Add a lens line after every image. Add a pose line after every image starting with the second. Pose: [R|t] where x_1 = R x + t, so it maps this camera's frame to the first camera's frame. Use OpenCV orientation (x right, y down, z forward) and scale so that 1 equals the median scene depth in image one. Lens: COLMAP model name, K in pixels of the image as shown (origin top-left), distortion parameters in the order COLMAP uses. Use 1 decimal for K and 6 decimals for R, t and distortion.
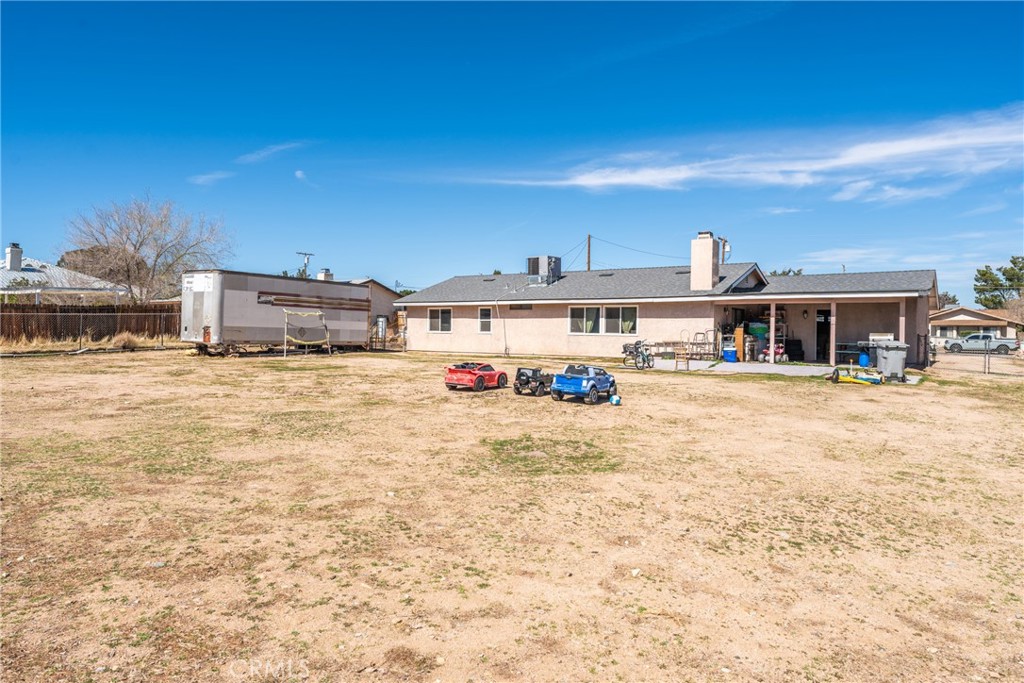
lens RADIAL K [[682.2, 0, 512.0], [0, 682.2, 338.9], [0, 0, 1]] dist [0.005630, -0.002278]
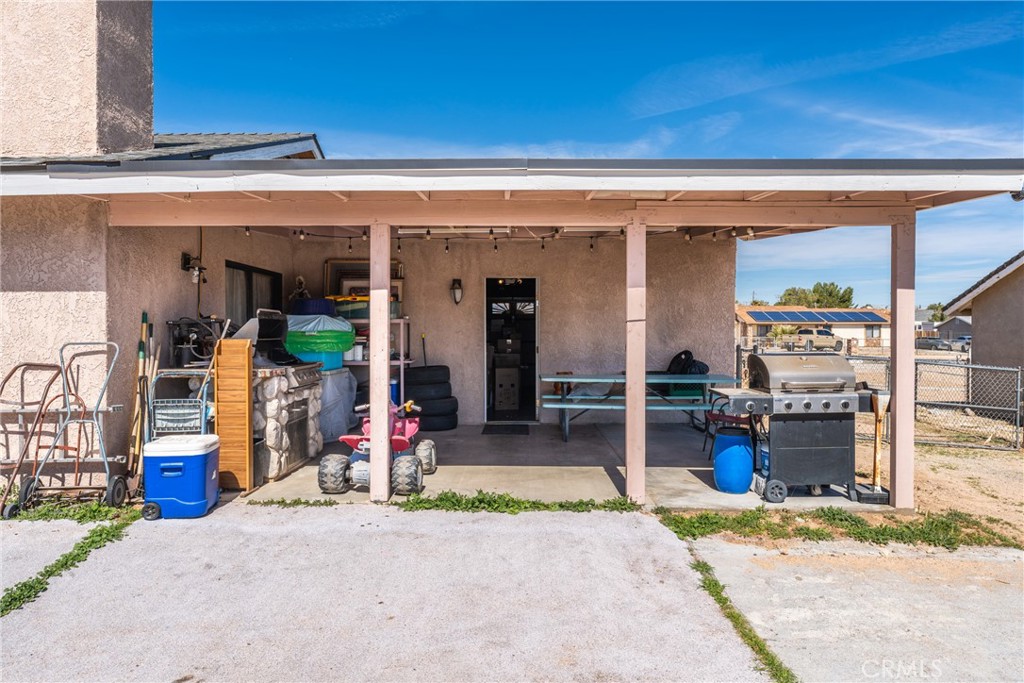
lens RADIAL K [[682.2, 0, 512.2], [0, 682.2, 338.8], [0, 0, 1]] dist [0.005630, -0.002278]
pose [[0.824660, -0.018226, 0.565336, 0.268698], [0.015271, 0.999834, 0.009958, -0.015559], [-0.565423, 0.000422, 0.824801, 0.729970]]
